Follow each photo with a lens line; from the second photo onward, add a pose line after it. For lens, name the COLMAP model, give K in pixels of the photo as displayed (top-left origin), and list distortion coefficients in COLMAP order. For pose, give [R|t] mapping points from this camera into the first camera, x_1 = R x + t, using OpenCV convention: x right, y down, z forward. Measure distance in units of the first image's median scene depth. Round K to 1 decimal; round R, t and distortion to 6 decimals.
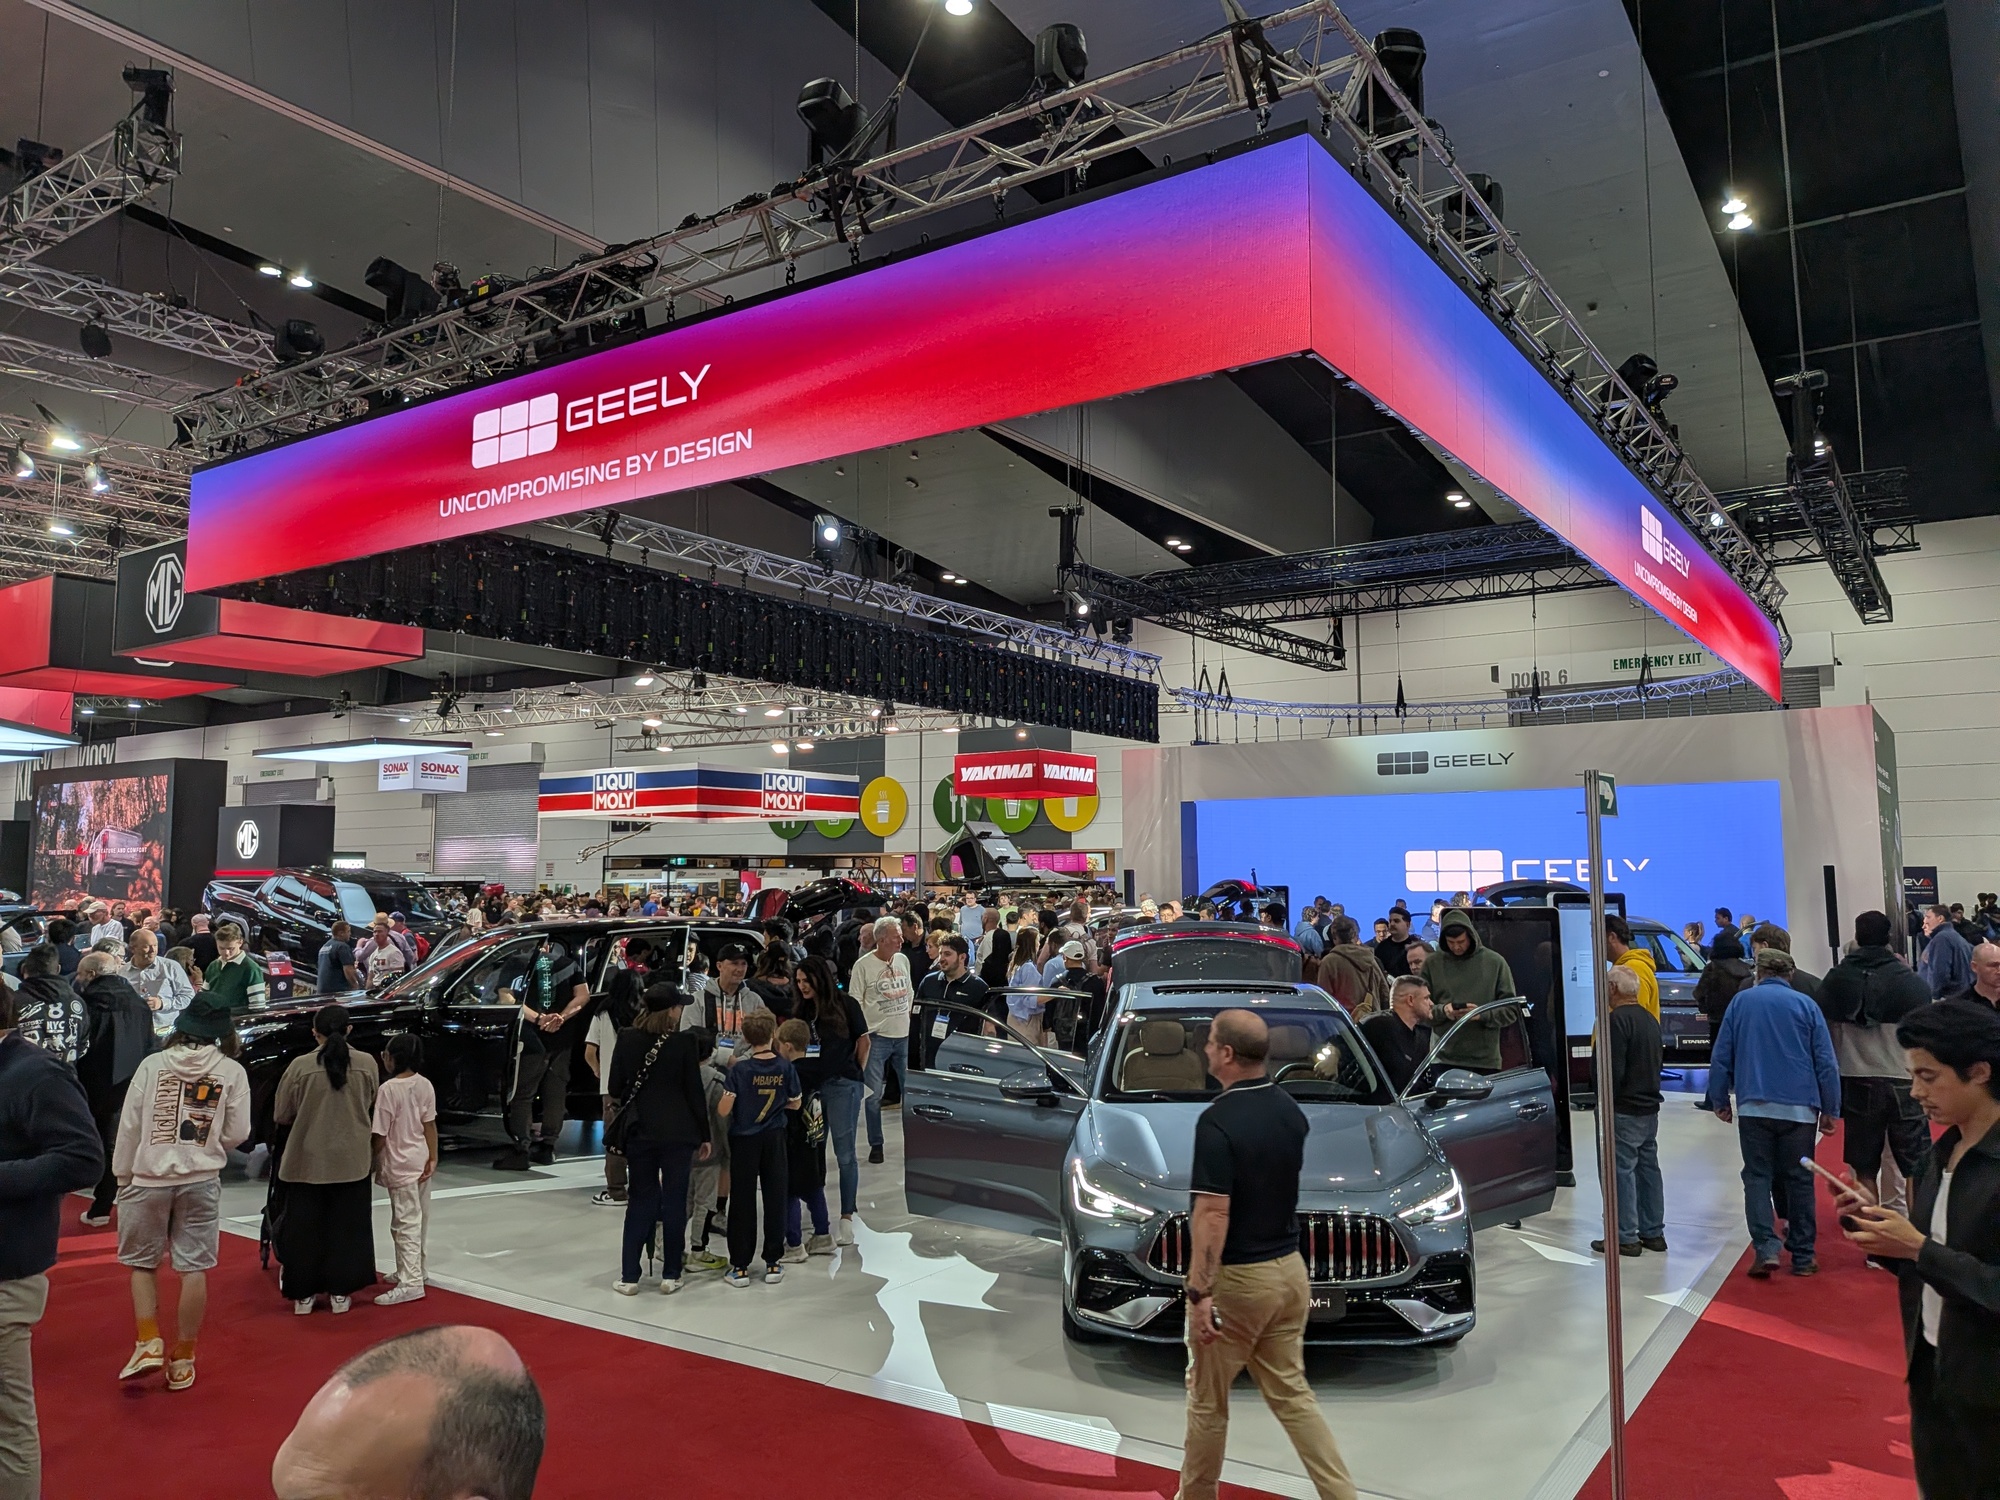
lens RADIAL K [[1432.8, 0, 1051.9], [0, 1432.8, 731.5], [0, 0, 1]] dist [0.071475, -0.100226]
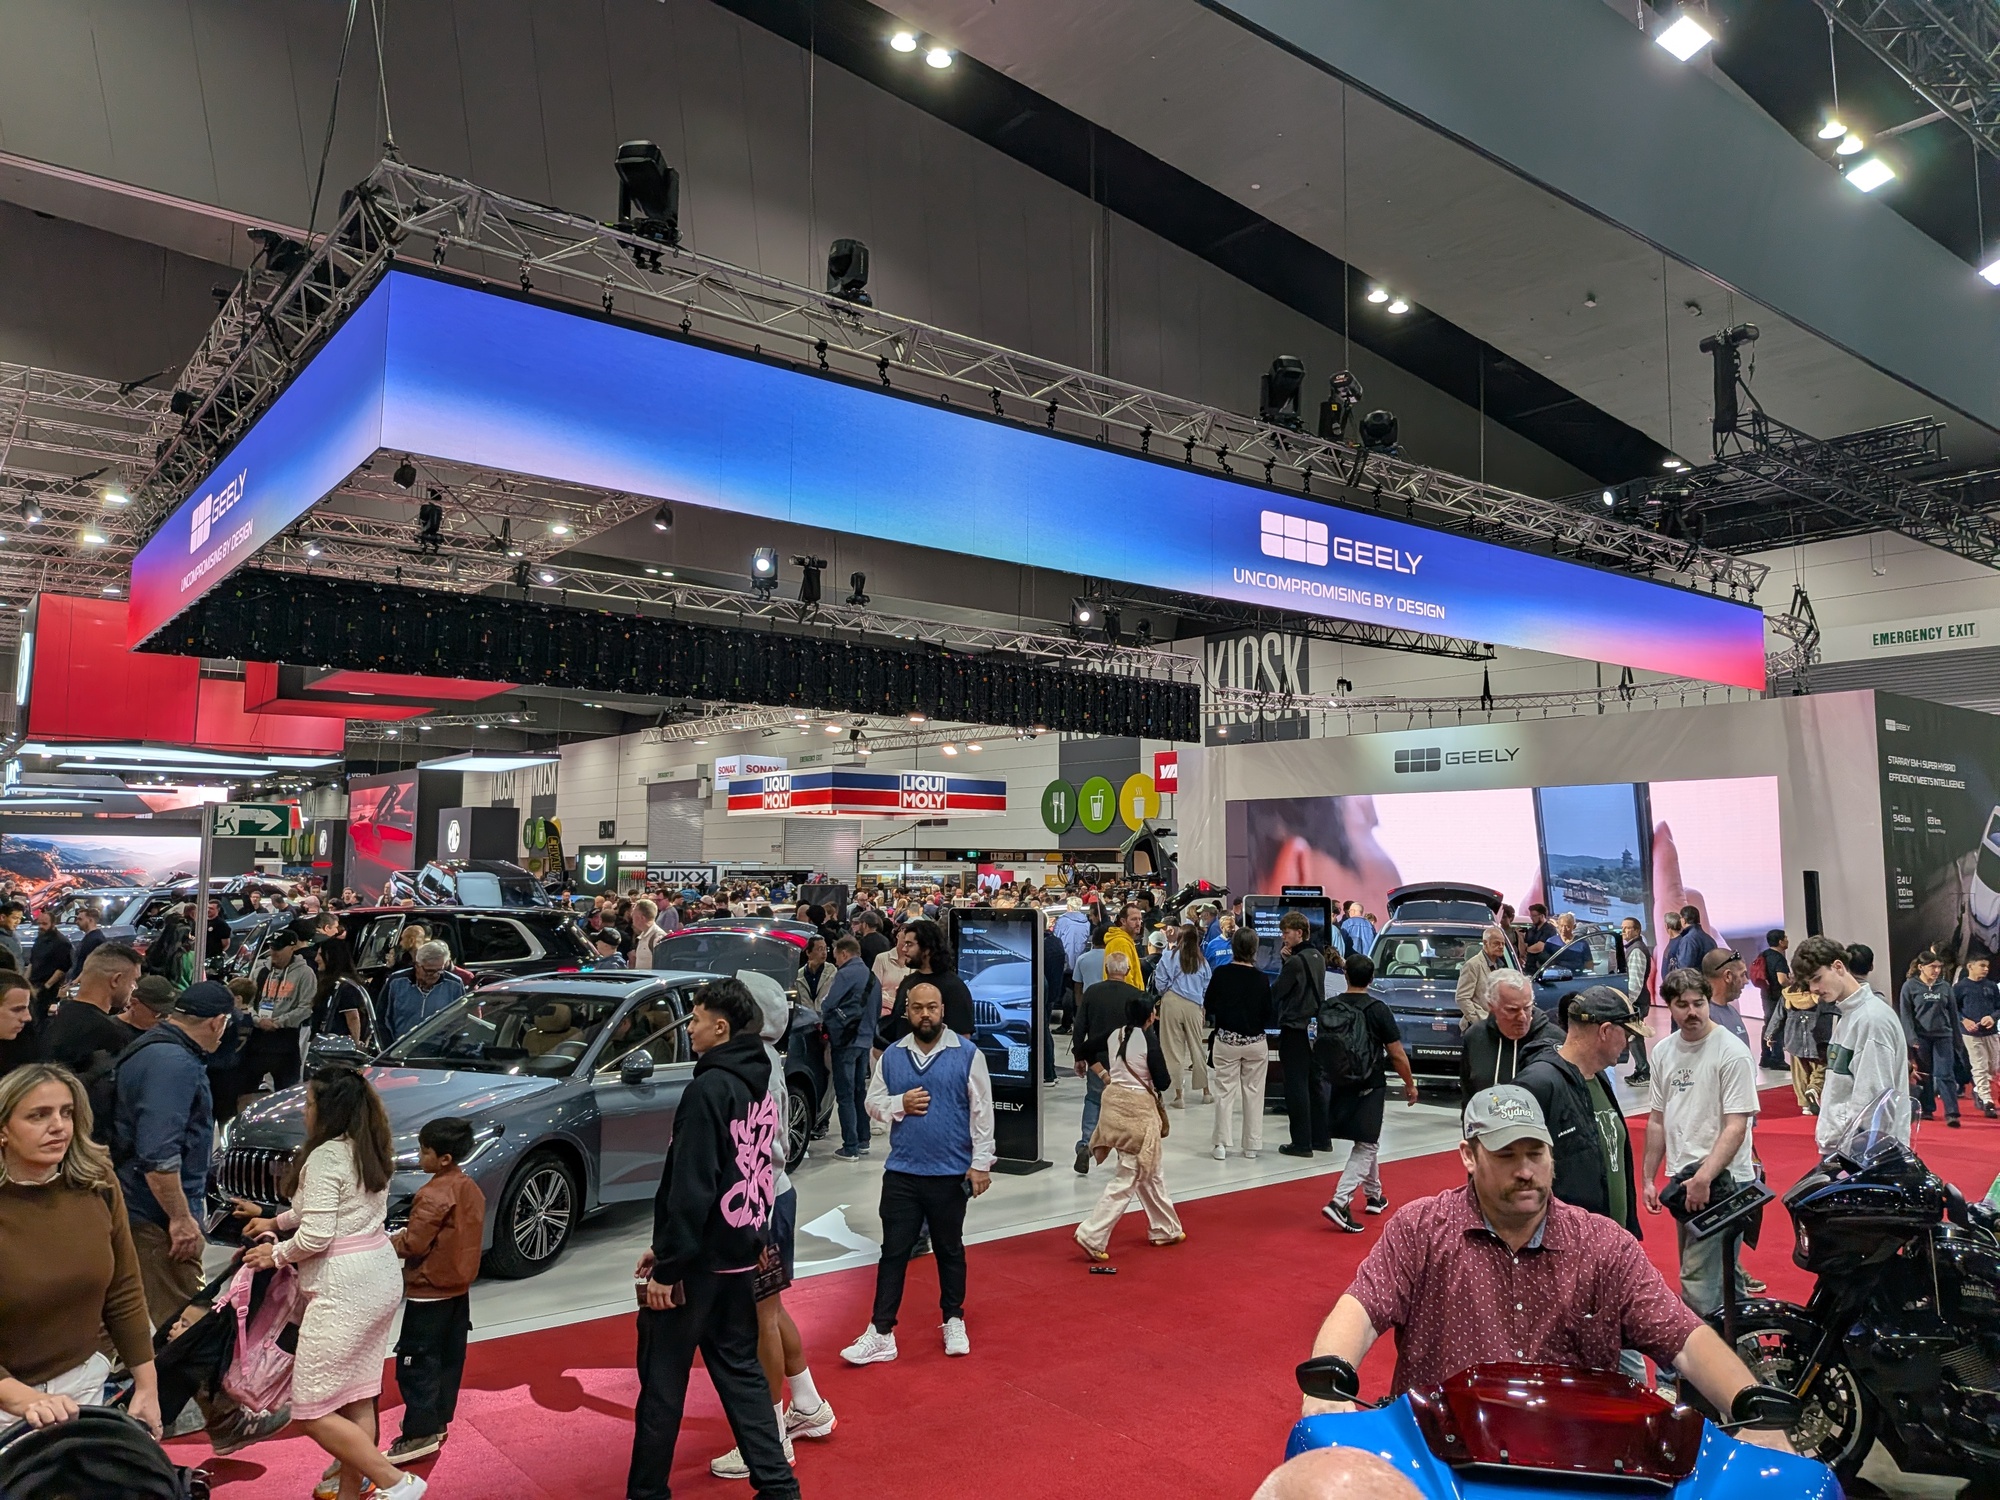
lens RADIAL K [[1432.8, 0, 1037.6], [0, 1432.8, 722.6], [0, 0, 1]] dist [0.071475, -0.100226]
pose [[0.953201, -0.021744, -0.301556, 0.290688], [0.021359, 0.999761, -0.004575, -0.004254], [0.301583, -0.002080, 0.953438, 0.001894]]
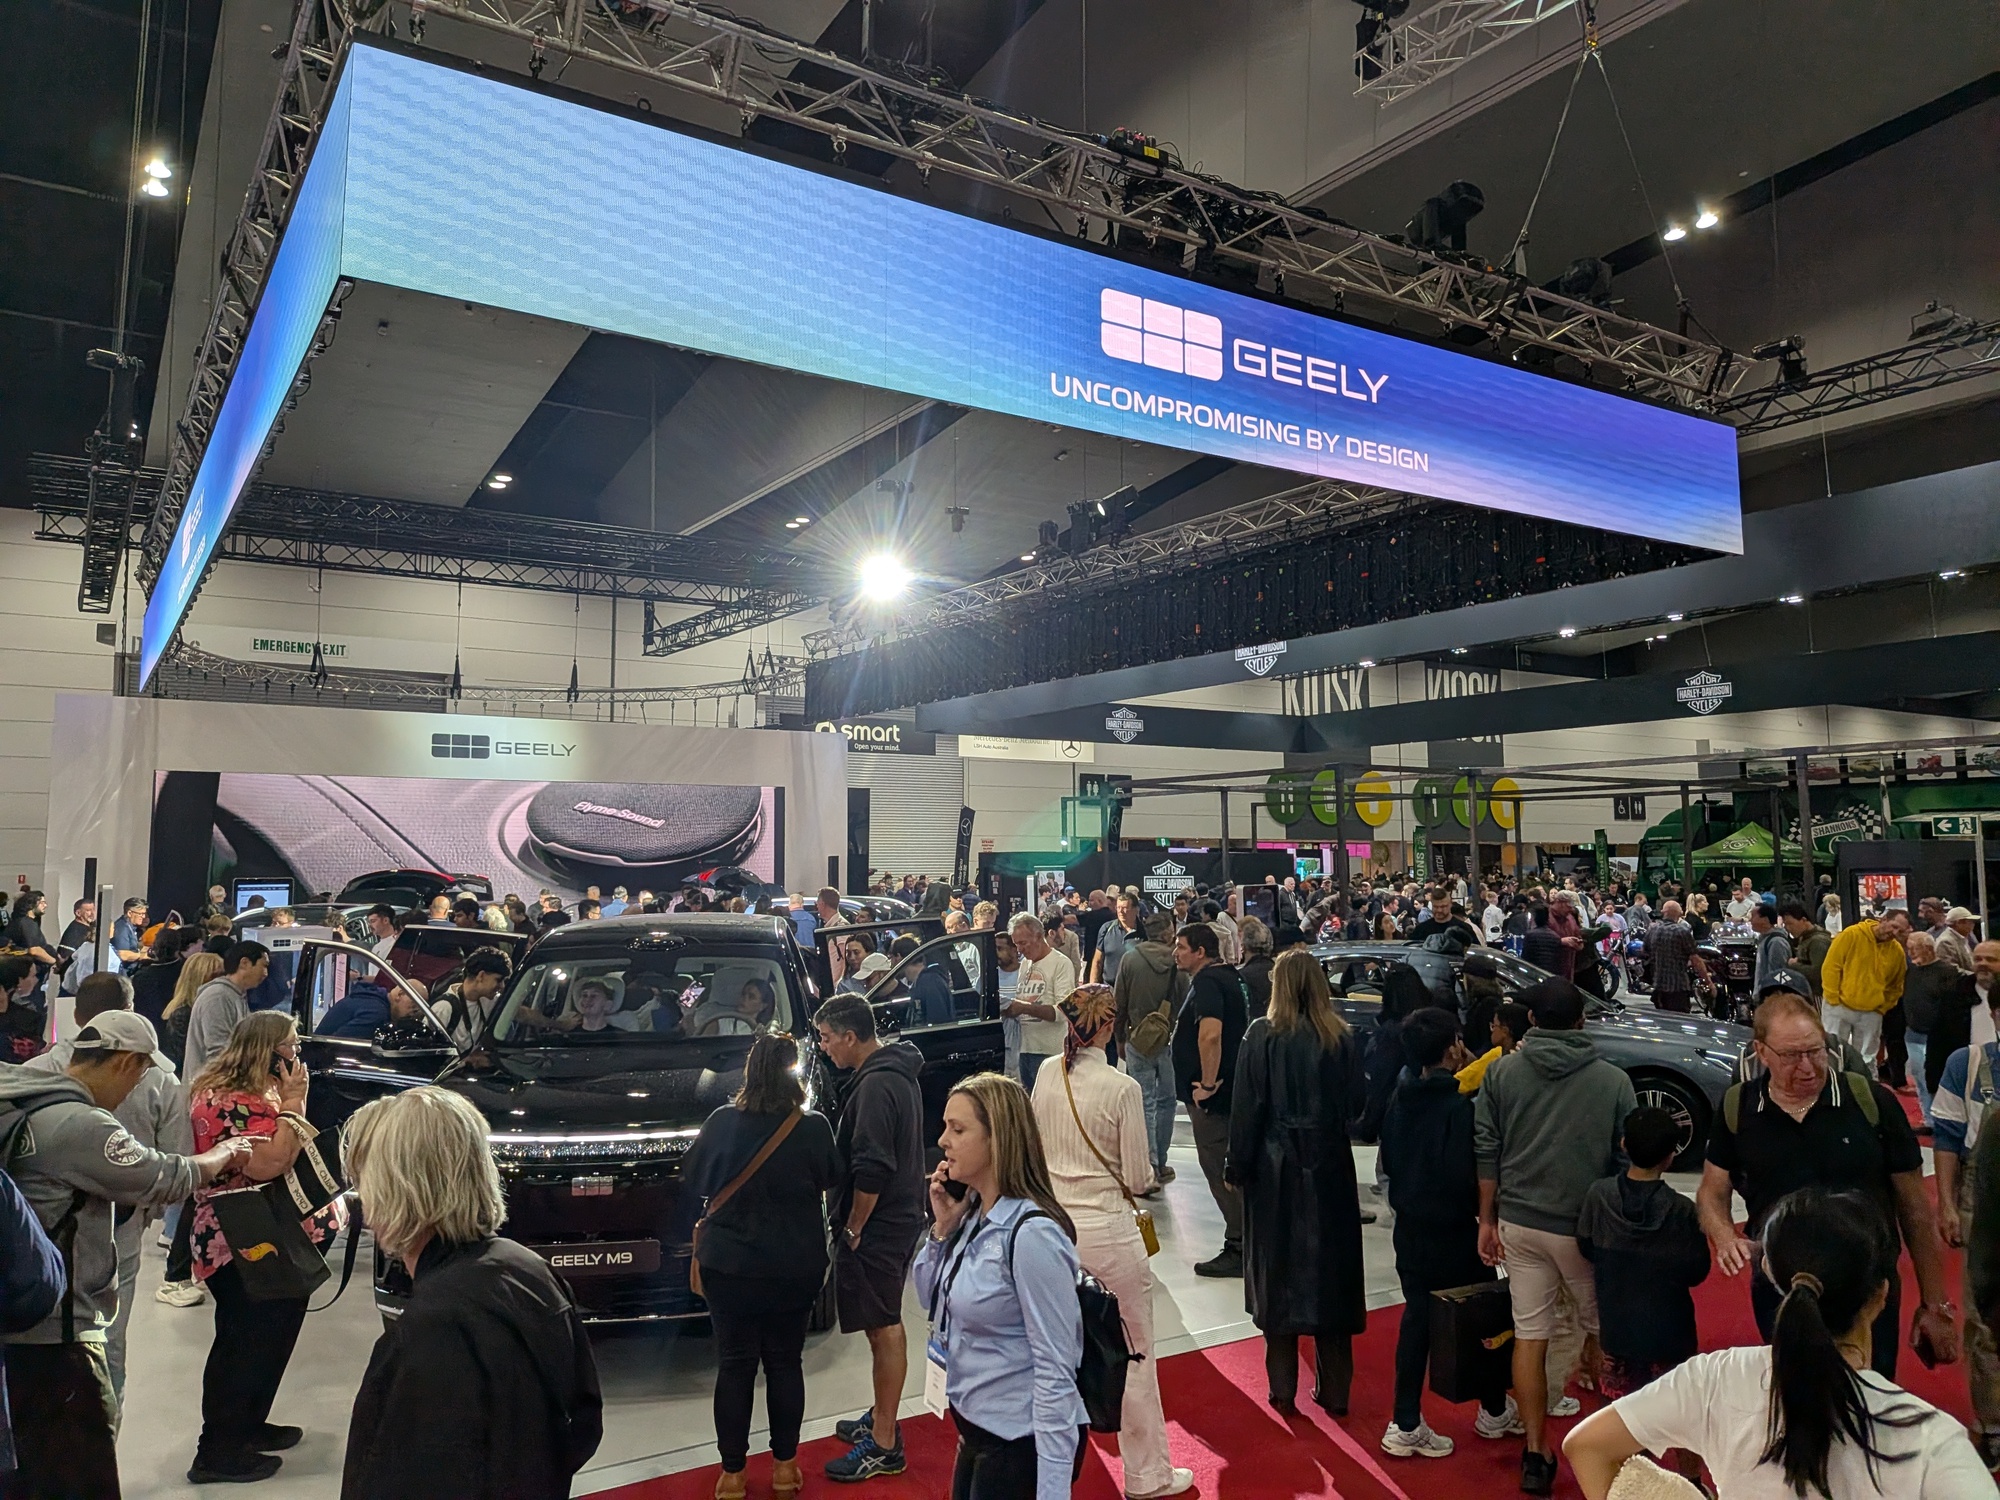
lens RADIAL K [[1432.8, 0, 974.2], [0, 1432.8, 721.9], [0, 0, 1]] dist [0.071475, -0.100226]
pose [[0.413208, 0.092502, 0.905927, -0.472847], [-0.090864, 0.994051, -0.060055, 0.032553], [-0.906092, -0.057501, 0.419154, 0.296389]]
